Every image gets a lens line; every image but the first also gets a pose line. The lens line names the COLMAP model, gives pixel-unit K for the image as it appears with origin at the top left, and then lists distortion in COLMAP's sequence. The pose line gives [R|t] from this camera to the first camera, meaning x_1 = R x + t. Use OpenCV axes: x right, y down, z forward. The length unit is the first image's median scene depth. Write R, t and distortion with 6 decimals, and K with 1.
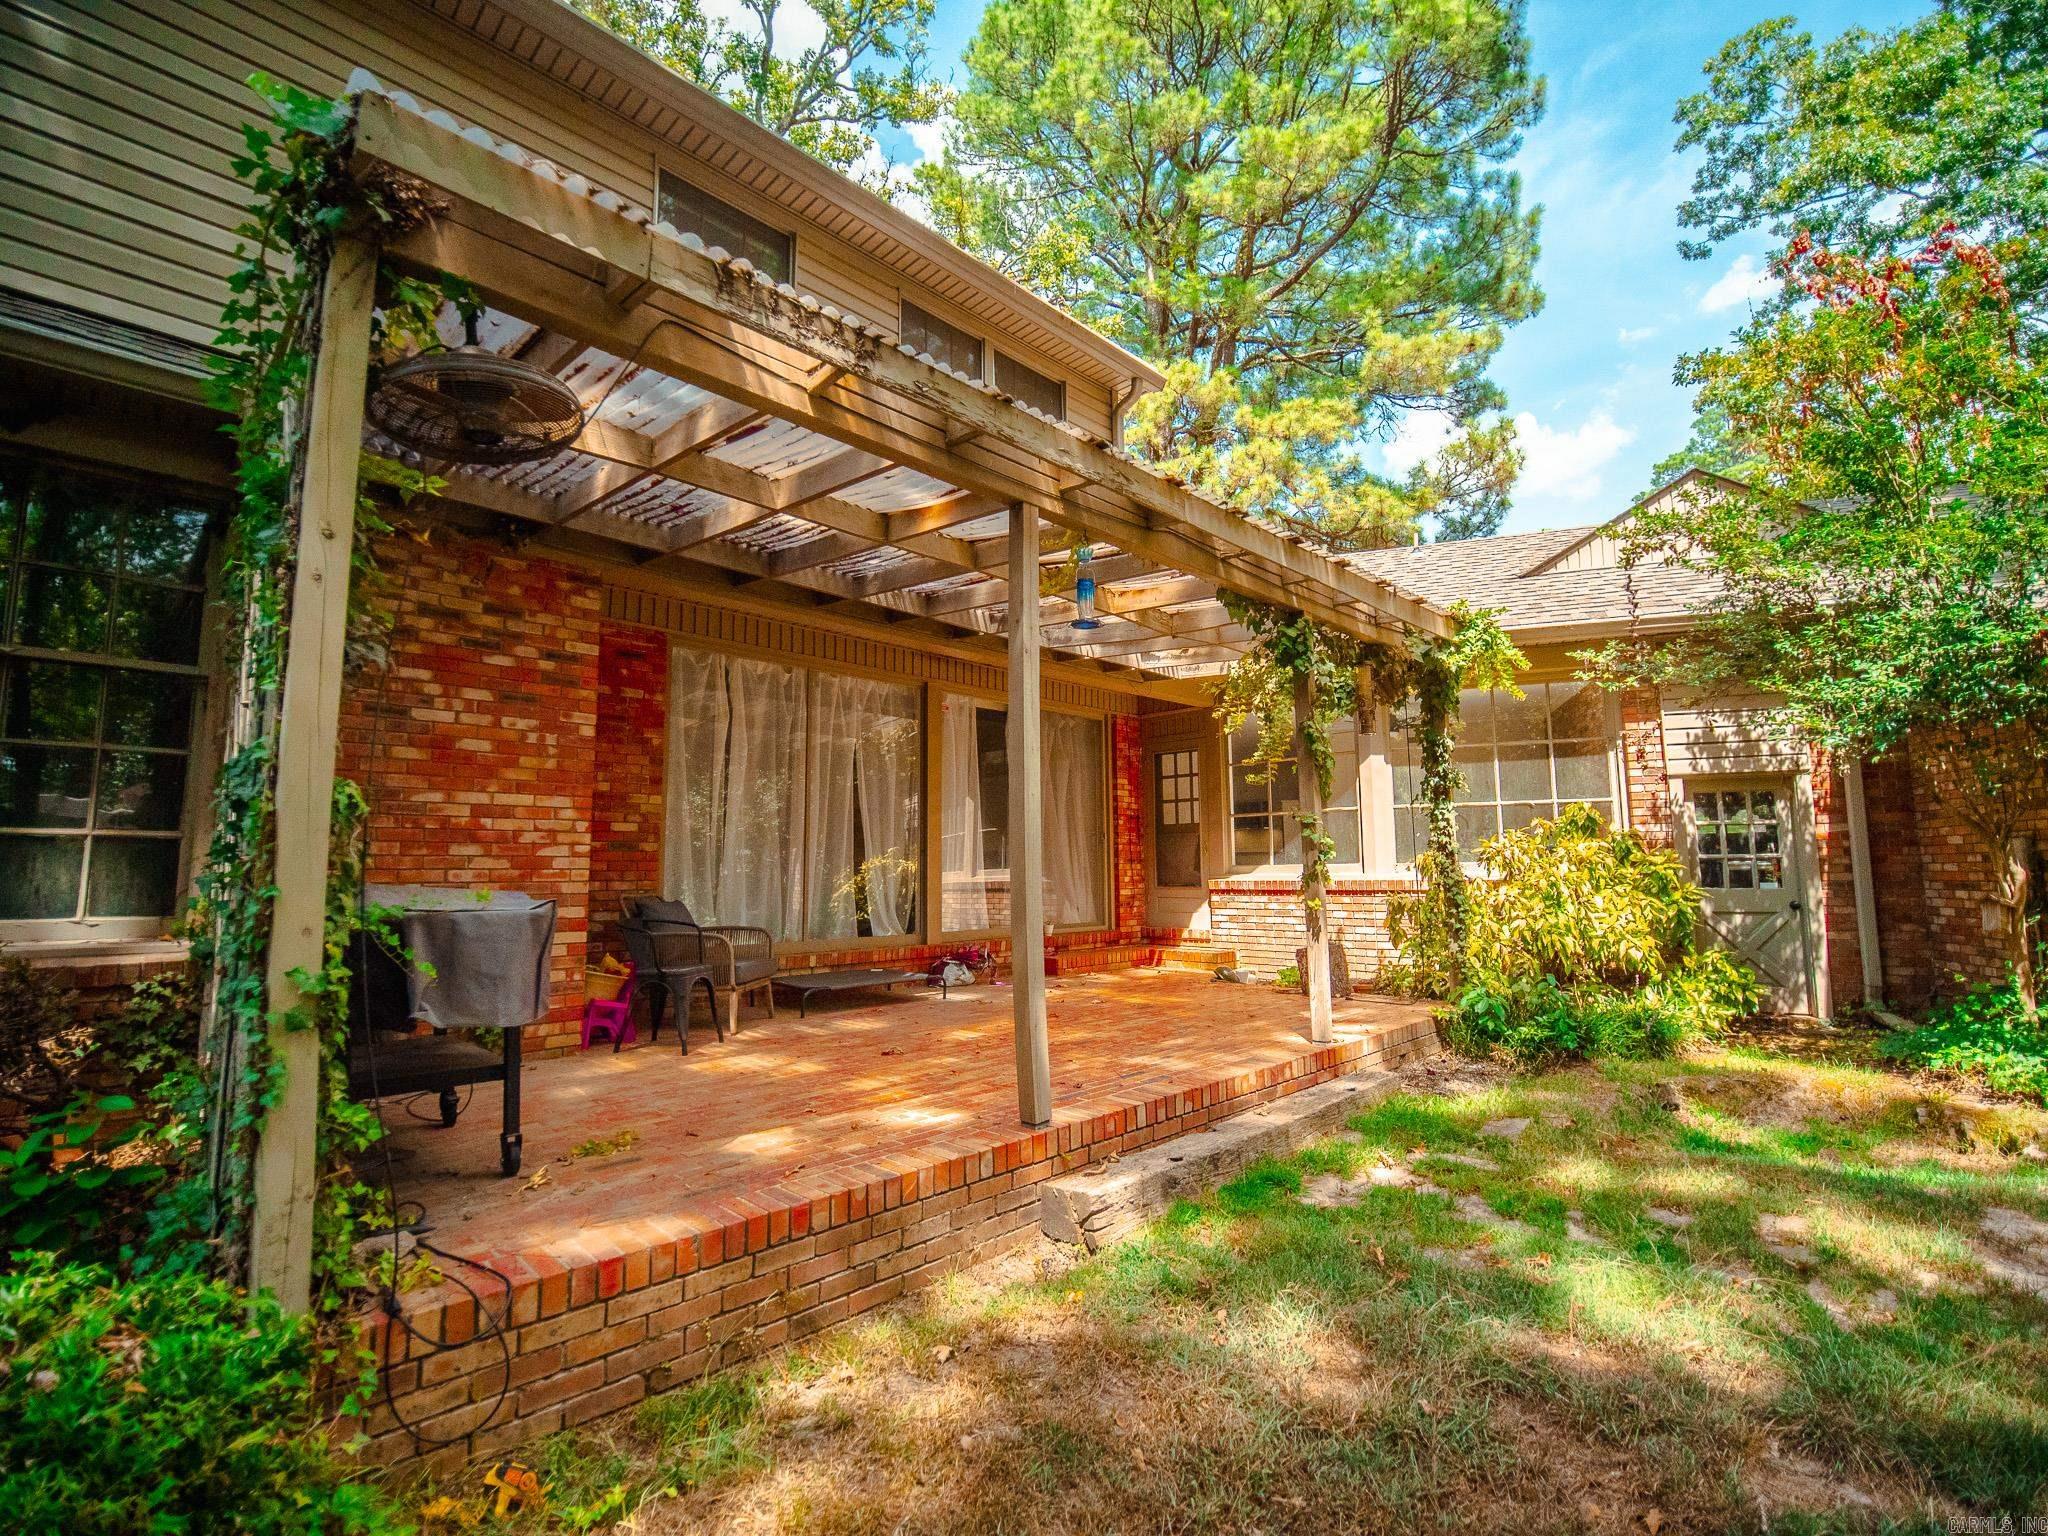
lens RADIAL K [[1009.5, 0, 1028.9], [0, 1009.5, 752.0], [0, 0, 1]] dist [-0.001738, -0.000169]
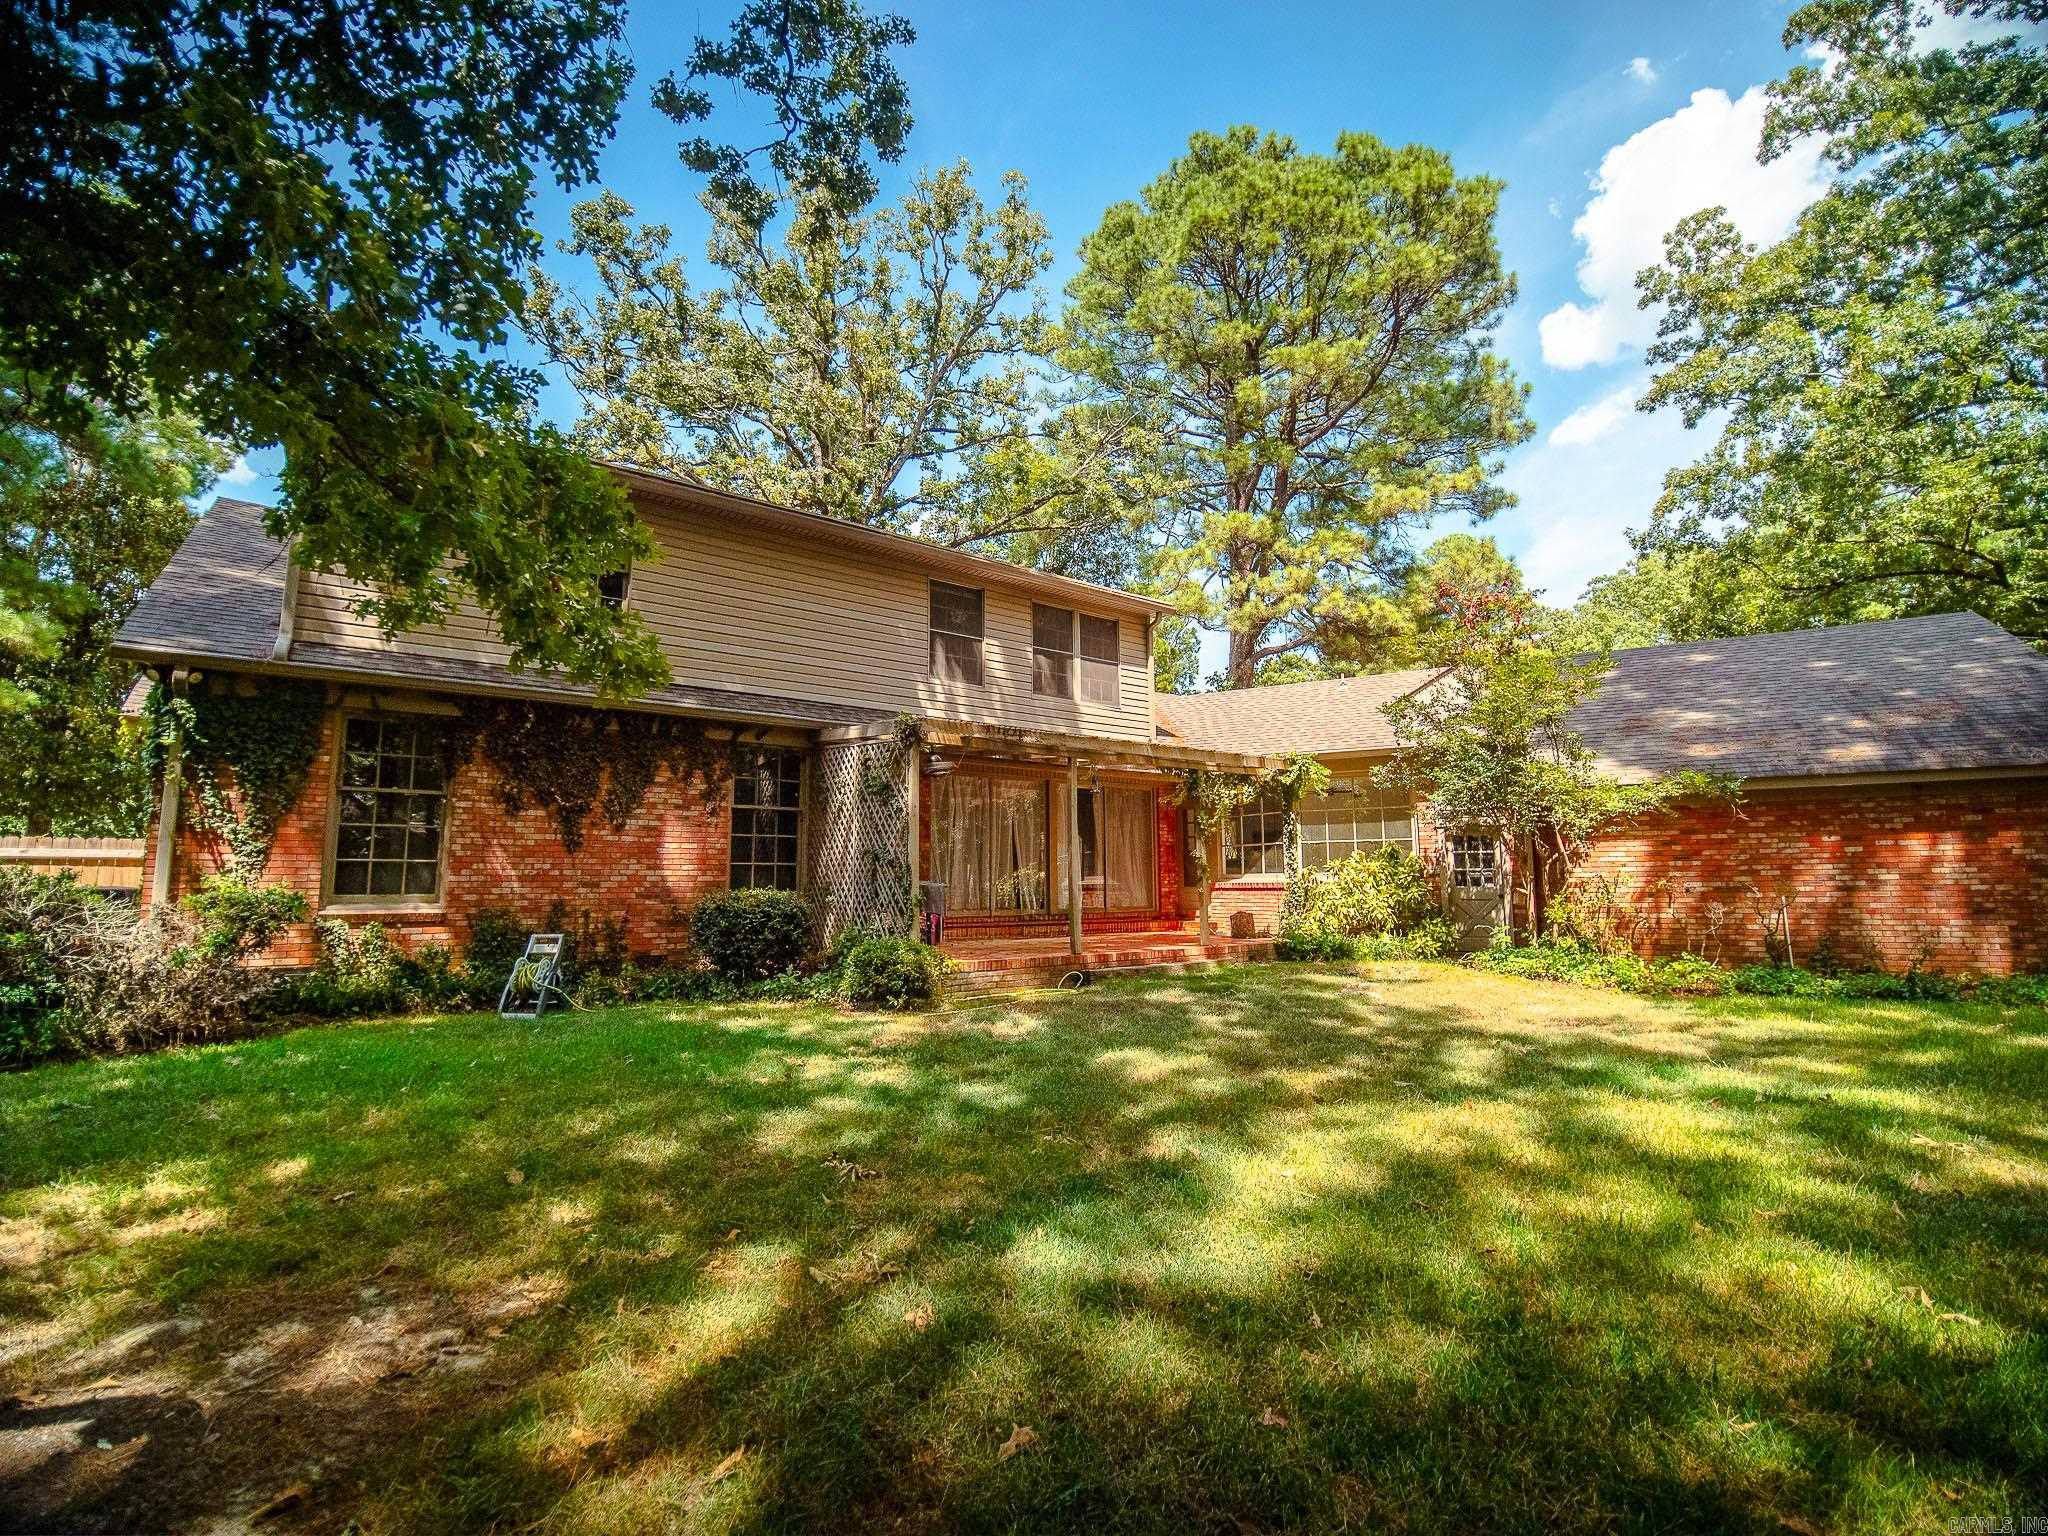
lens RADIAL K [[921.2, 0, 1016.3], [0, 921.2, 767.1], [0, 0, 1]] dist [-0.000305, -0.000087]
pose [[0.988501, -0.015888, -0.150379, 0.037885], [0.015363, 0.999871, -0.004657, -0.030844], [0.150433, 0.002293, 0.988617, -0.276635]]
